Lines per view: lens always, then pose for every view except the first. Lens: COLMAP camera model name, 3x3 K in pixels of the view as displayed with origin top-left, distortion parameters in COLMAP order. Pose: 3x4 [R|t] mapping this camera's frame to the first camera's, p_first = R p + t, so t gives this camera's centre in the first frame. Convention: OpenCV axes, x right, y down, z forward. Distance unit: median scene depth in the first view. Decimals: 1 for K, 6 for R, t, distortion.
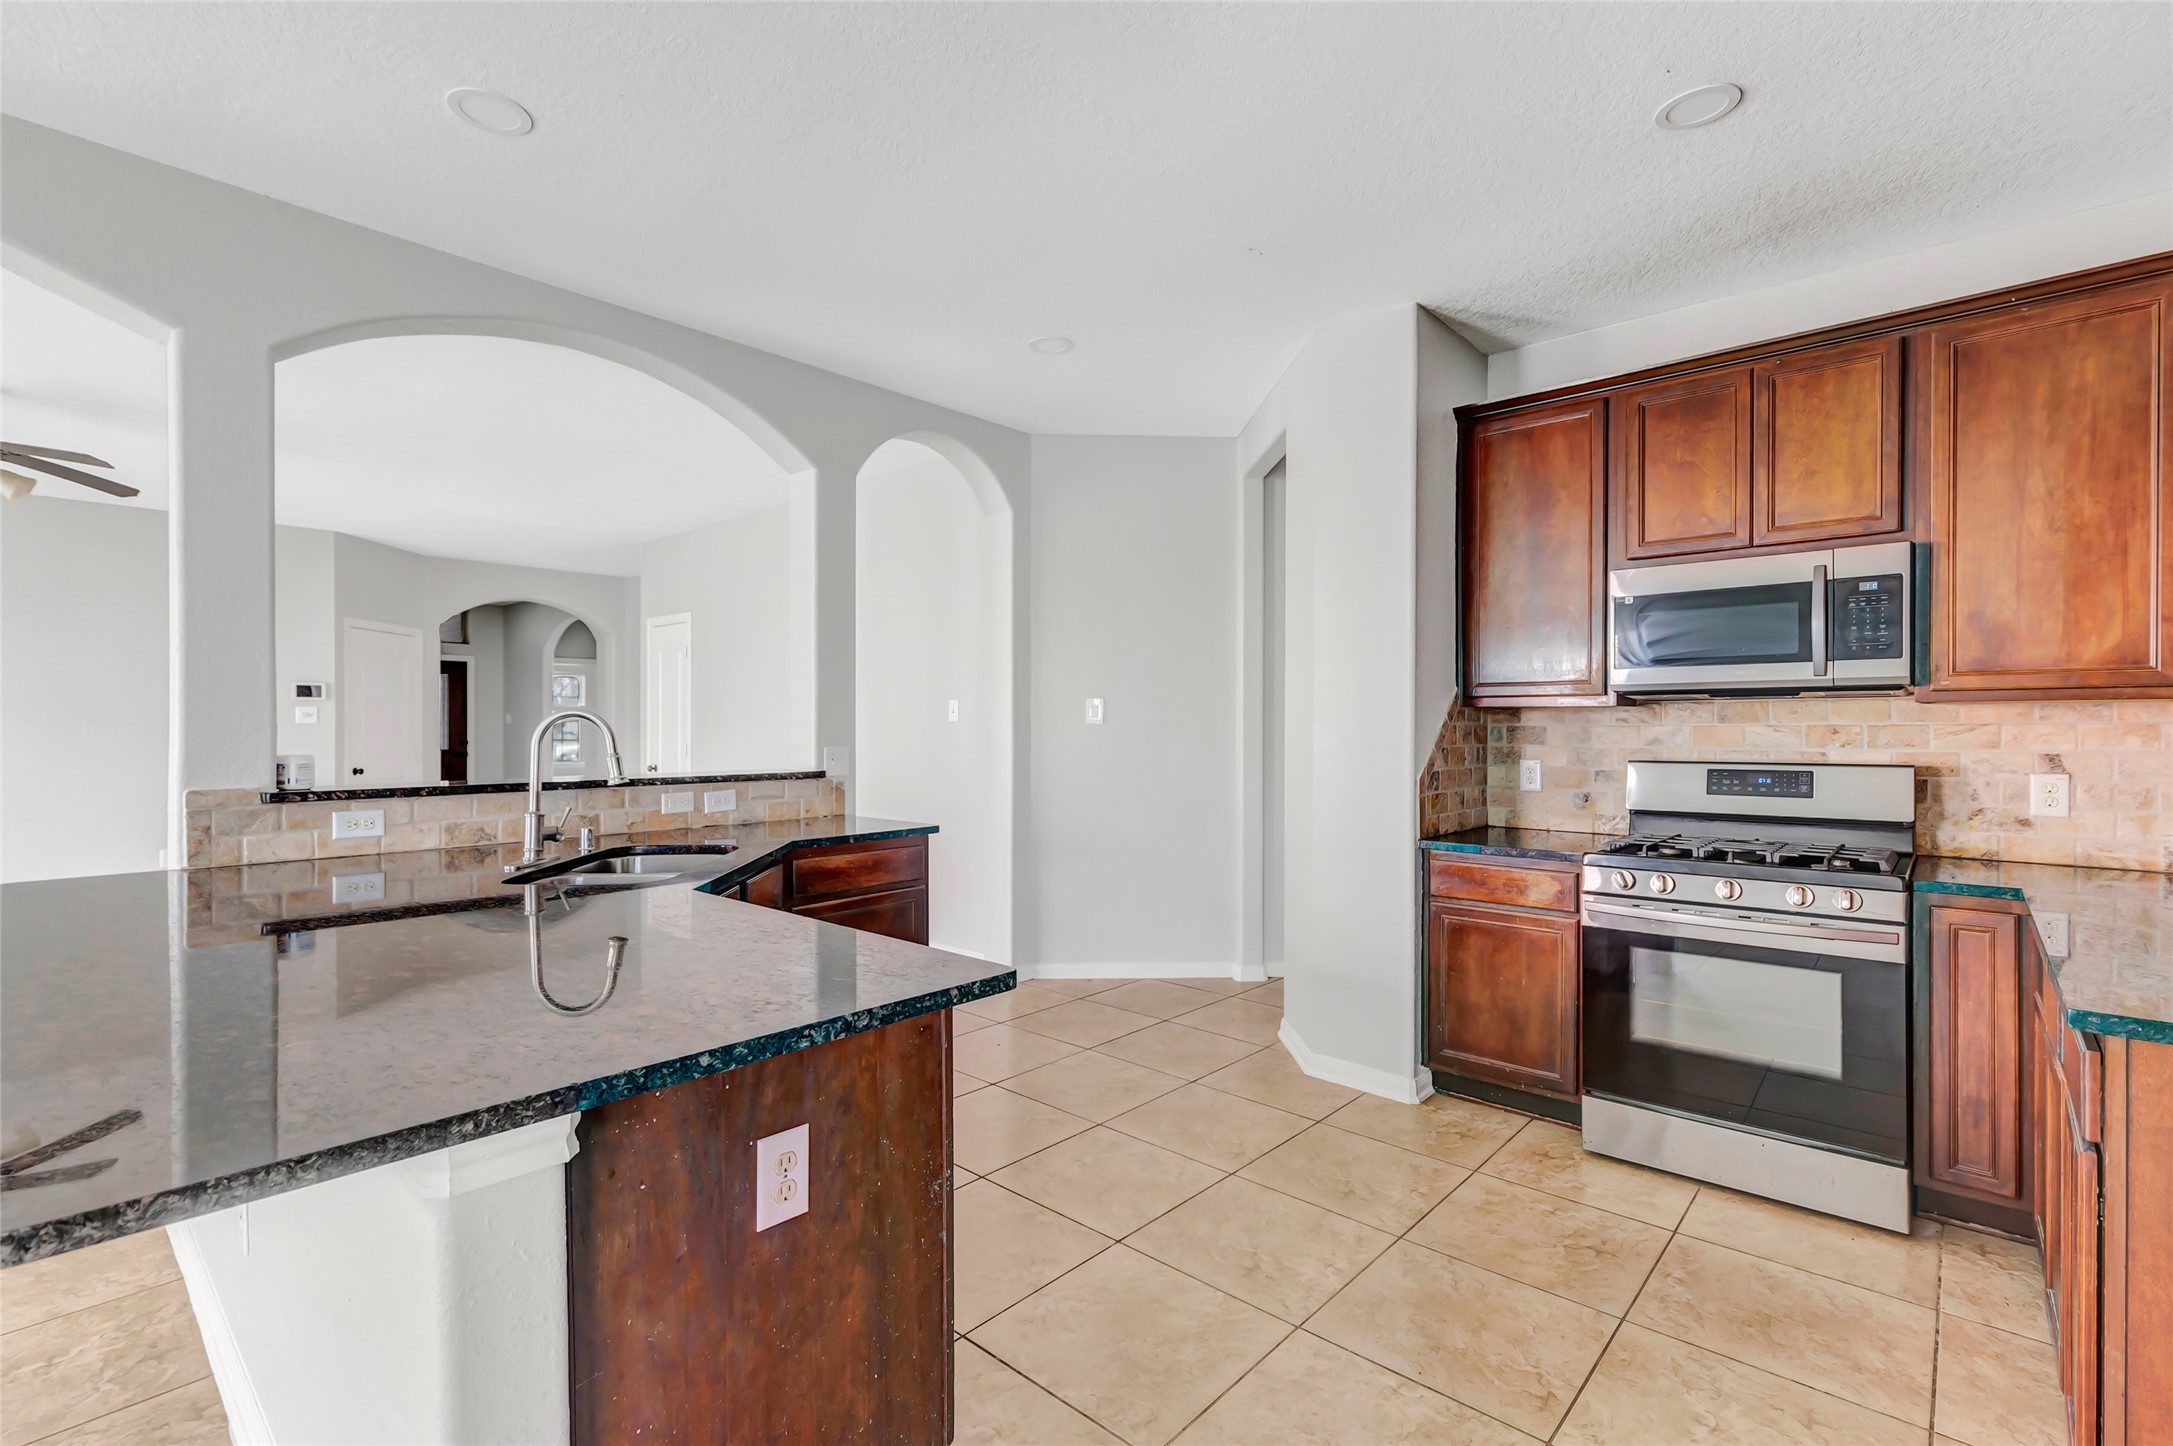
lens RADIAL K [[987.3, 0, 1087.0], [0, 987.3, 726.6], [0, 0, 1]] dist [0.001277, 0.000076]
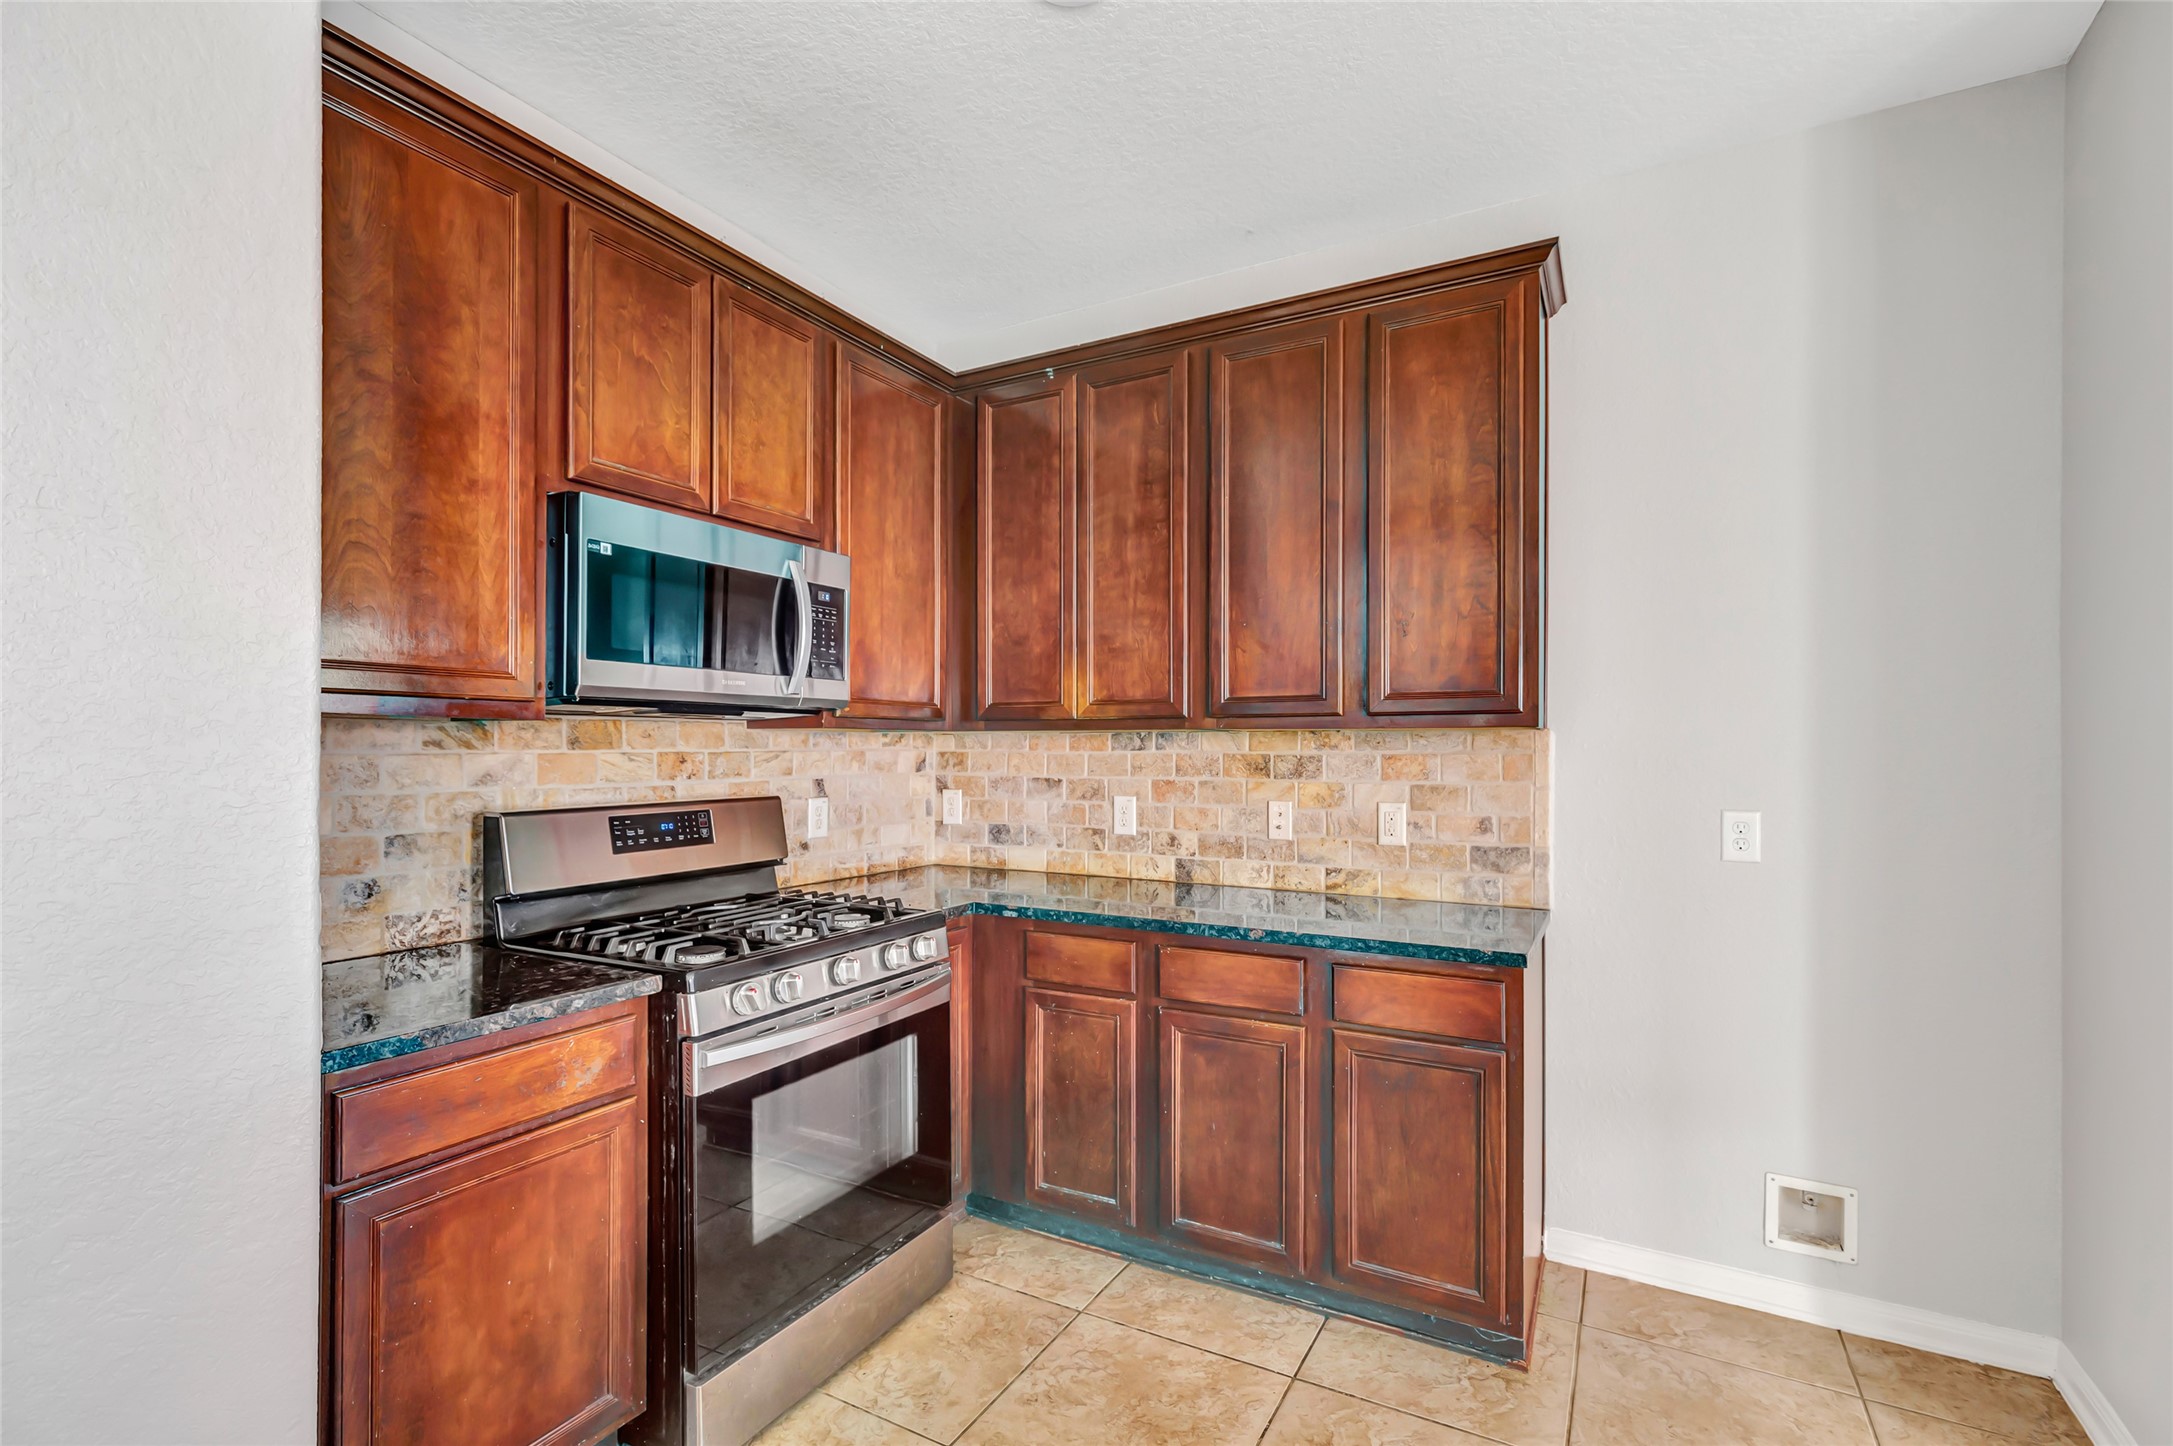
lens RADIAL K [[987.3, 0, 1081.8], [0, 987.3, 752.5], [0, 0, 1]] dist [0.001277, 0.000076]
pose [[-0.218633, -0.004861, 0.975795, -0.112321], [-0.002865, 0.999986, 0.004339, -0.005763], [-0.975803, -0.001847, -0.218644, 0.858736]]
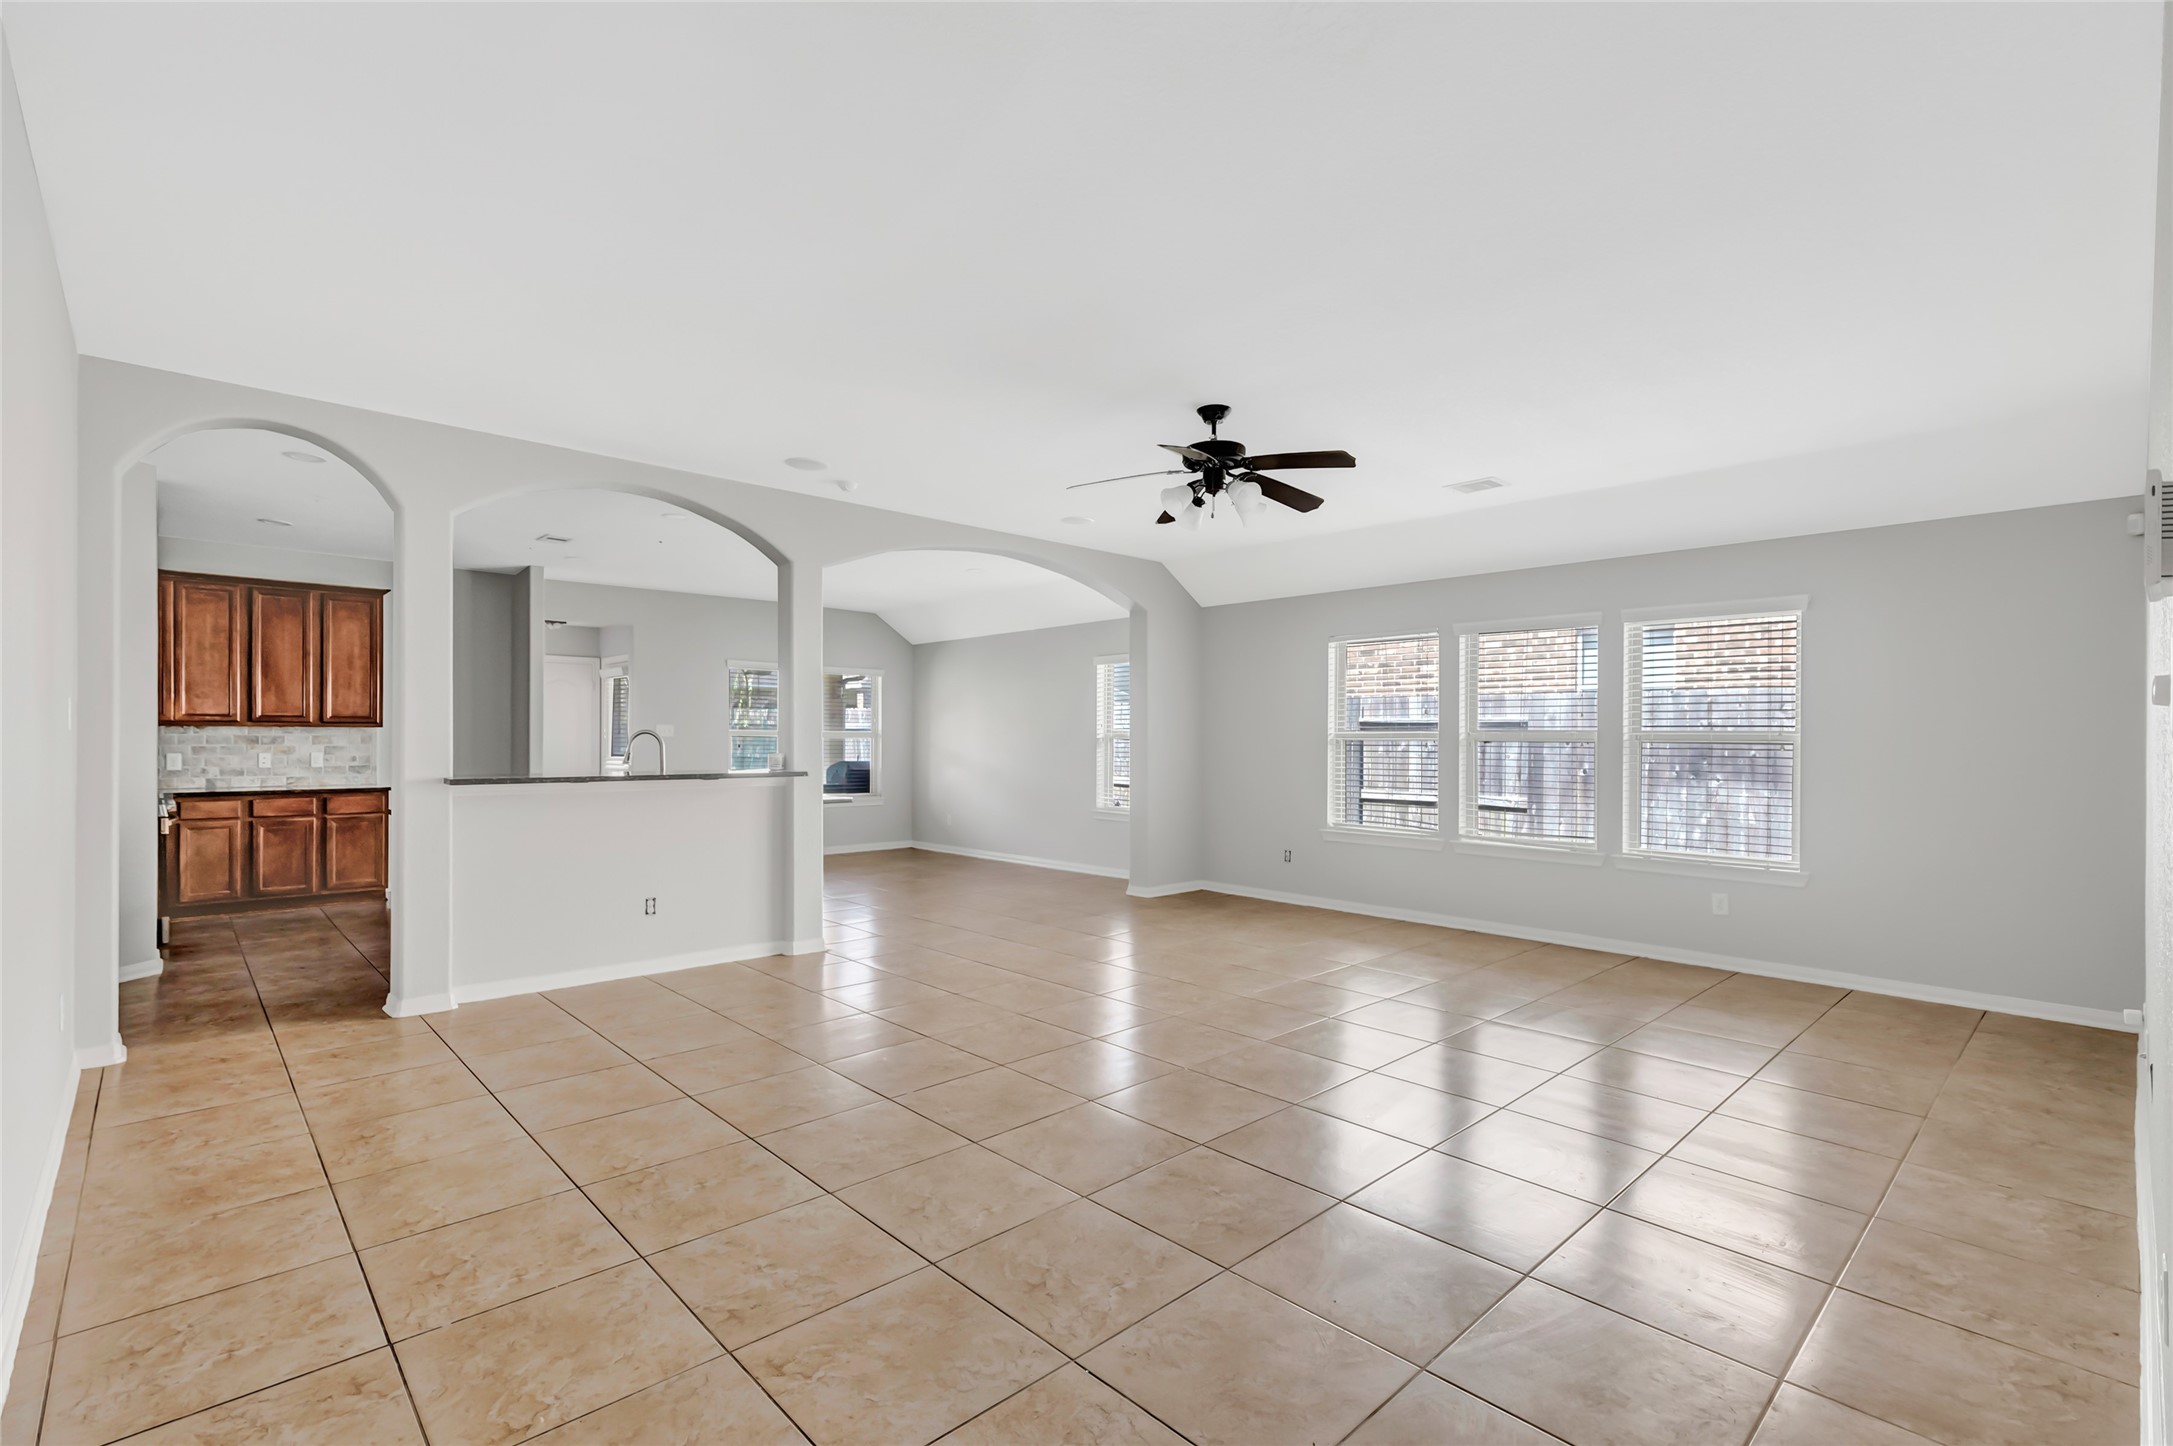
lens RADIAL K [[987.3, 0, 1104.4], [0, 987.3, 734.4], [0, 0, 1]] dist [0.001277, 0.000076]
pose [[-0.997203, -0.003552, 0.074659, -1.318837], [-0.003916, 0.999981, -0.004720, -0.000699], [-0.074641, -0.004999, -0.997198, 2.503878]]
